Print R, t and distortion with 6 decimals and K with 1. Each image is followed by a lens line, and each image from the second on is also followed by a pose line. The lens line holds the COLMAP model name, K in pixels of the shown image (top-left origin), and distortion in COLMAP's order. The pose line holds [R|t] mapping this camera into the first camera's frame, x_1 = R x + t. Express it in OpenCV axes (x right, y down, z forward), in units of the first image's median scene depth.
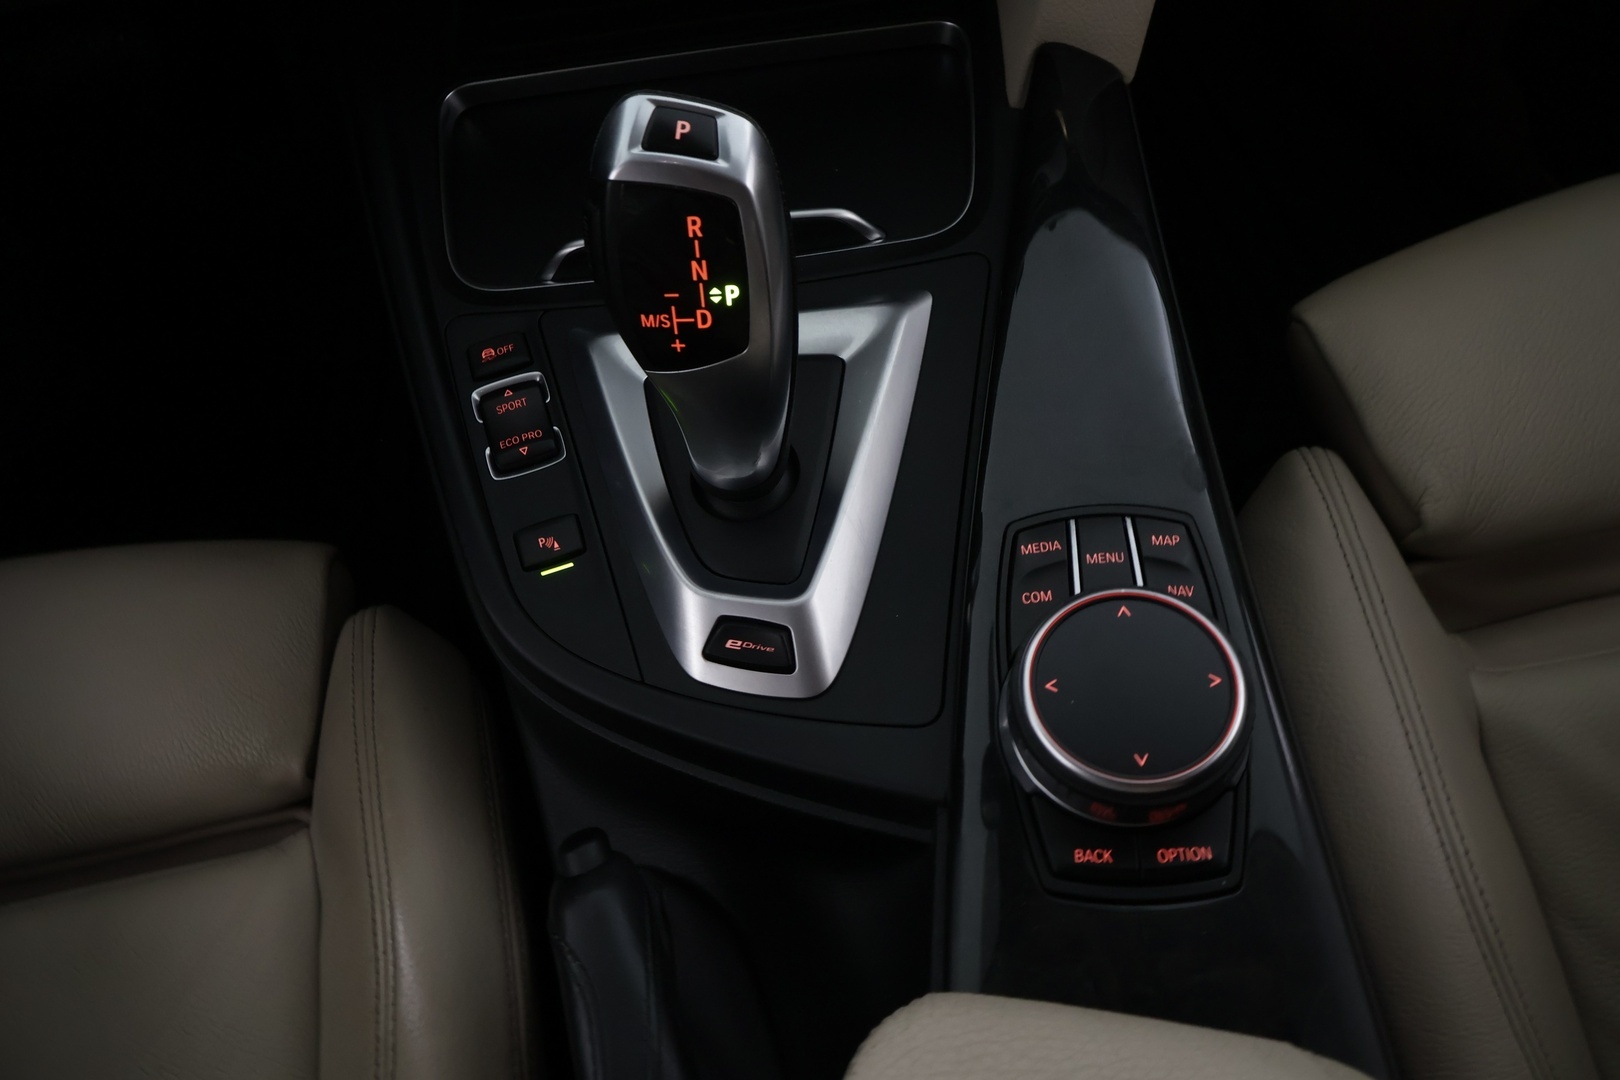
lens RADIAL K [[1351.3, 0, 810.0], [0, 1351.3, 540.0], [0, 0, 1]] dist [0.000494, 0.000599]
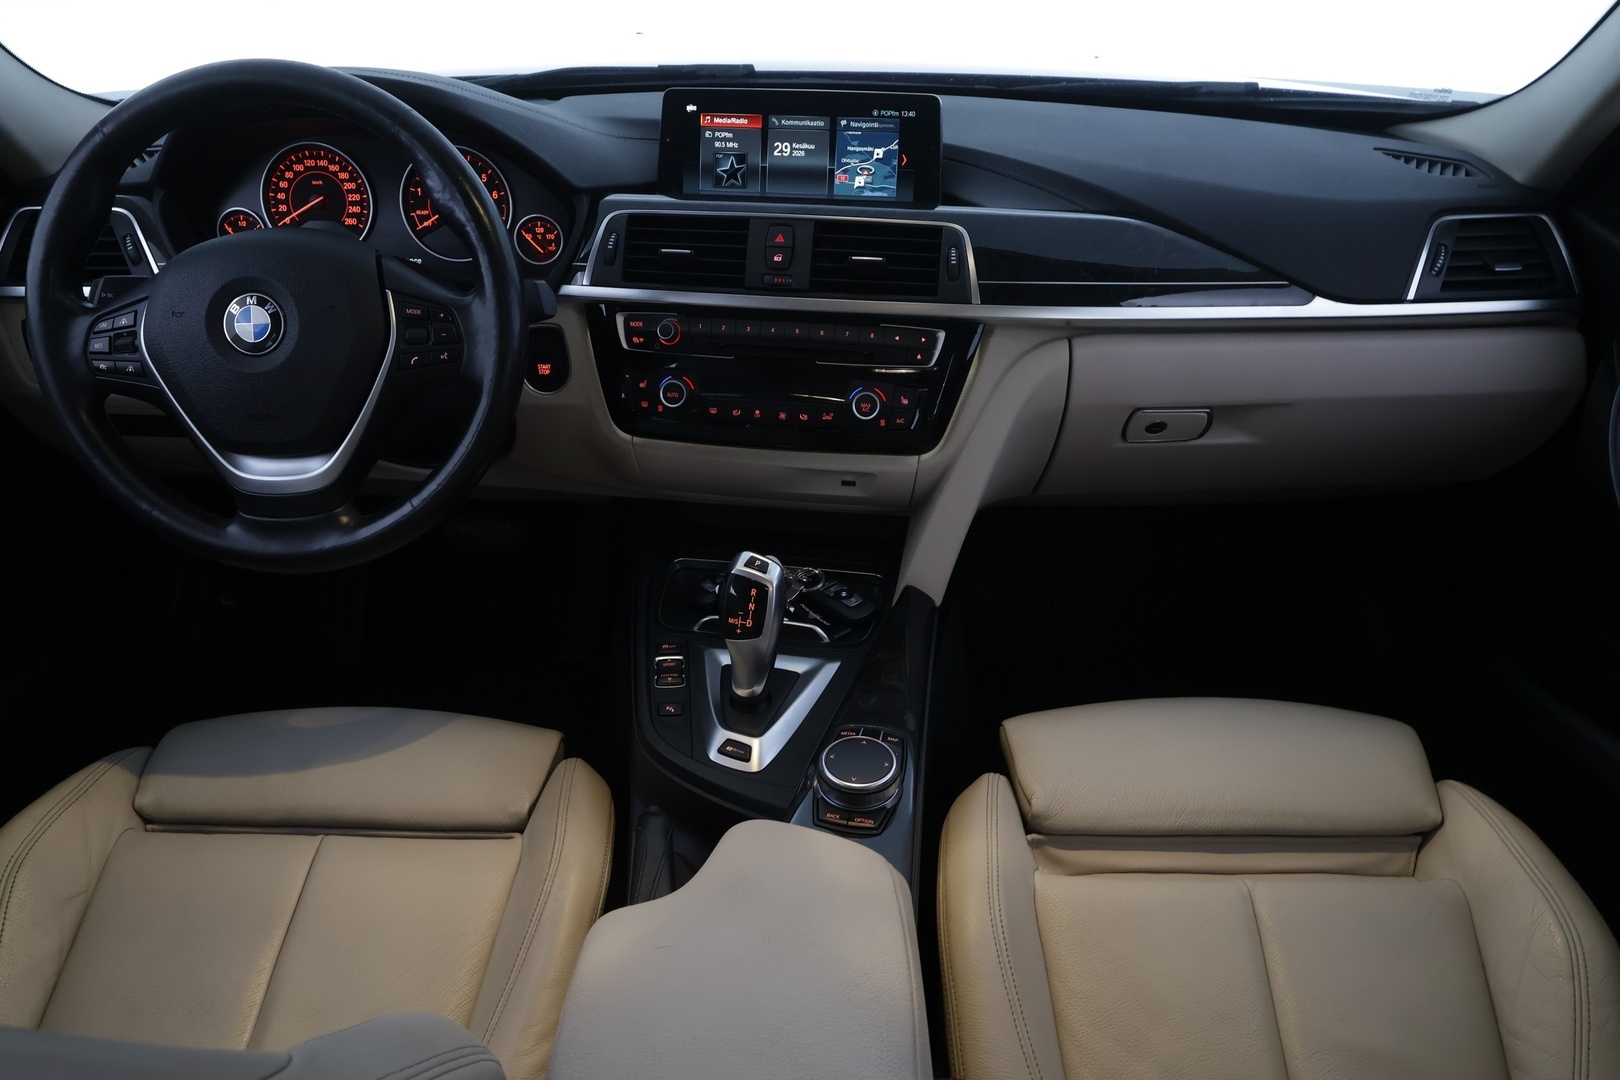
lens RADIAL K [[1167.8, 0, 810.0], [0, 1167.8, 540.0], [0, 0, 1]] dist [-0.001701, 0.003877]
pose [[0.971733, 0.210177, -0.107523, 0.261419], [-0.236031, 0.874565, -0.423586, 0.661340], [0.005007, 0.436991, 0.899452, -1.265524]]
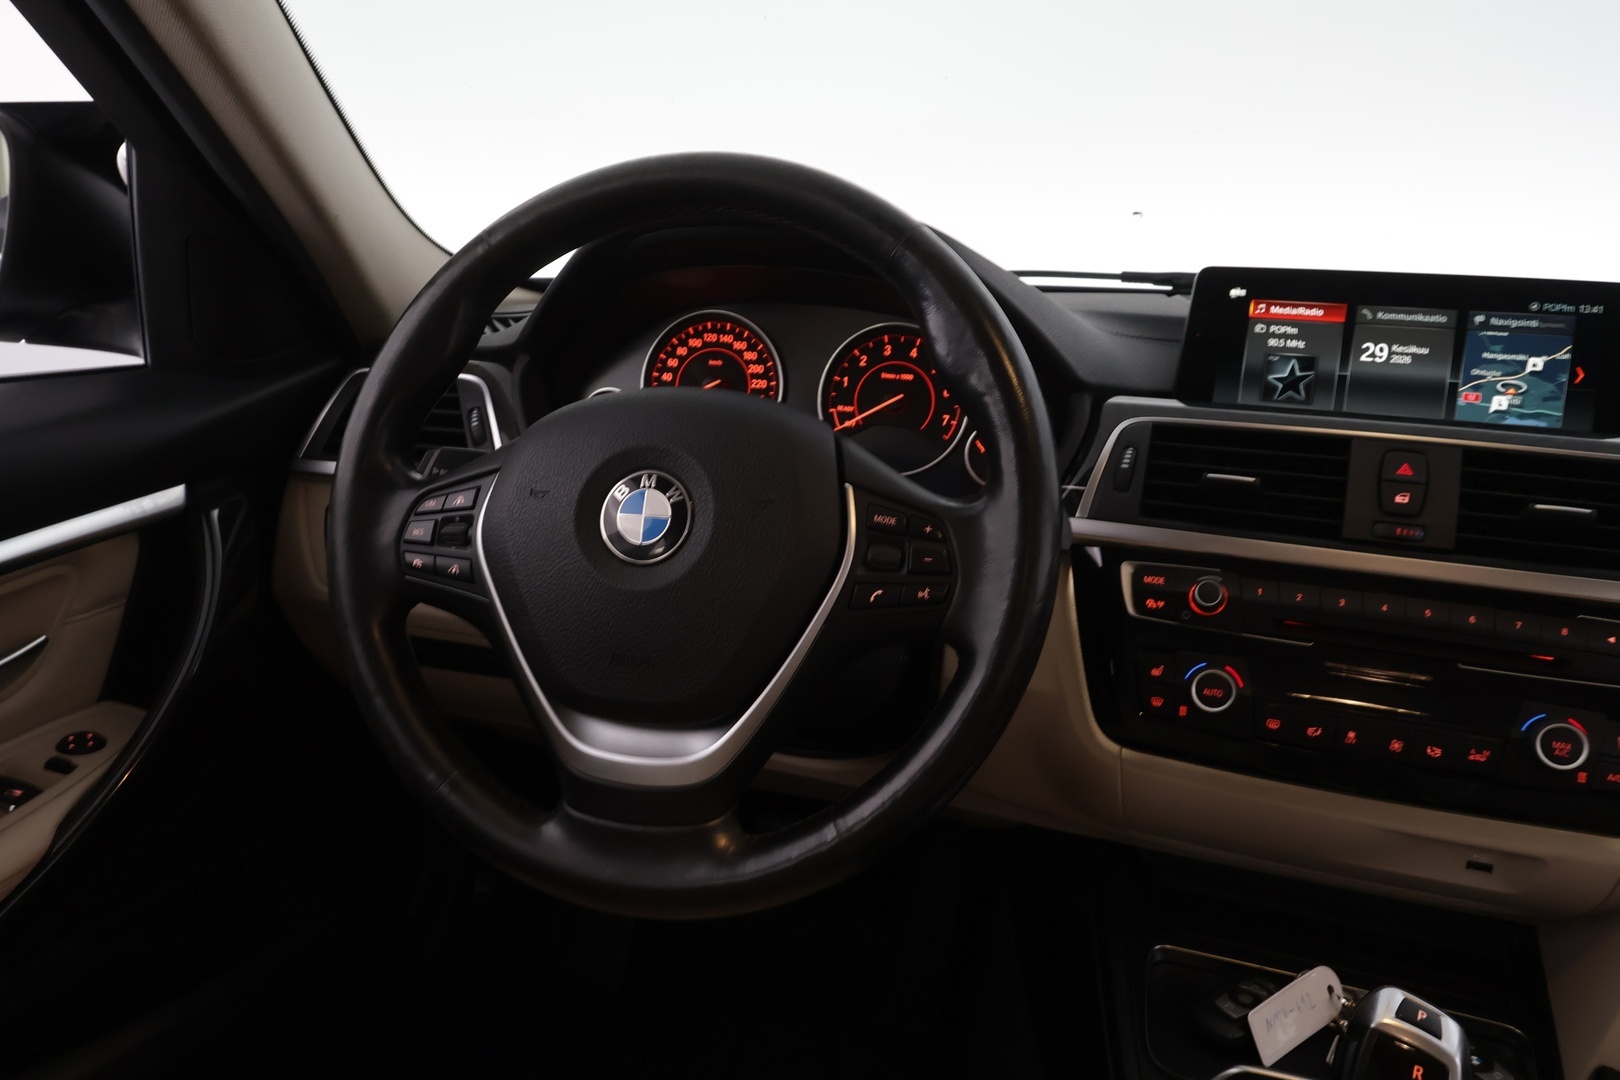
lens RADIAL K [[1167.8, 0, 810.0], [0, 1167.8, 540.0], [0, 0, 1]] dist [-0.001701, 0.003877]
pose [[0.903663, 0.256830, -0.342684, -0.379116], [-0.415651, 0.718644, -0.557481, 0.361565], [0.103090, 0.646212, 0.756163, -0.533878]]
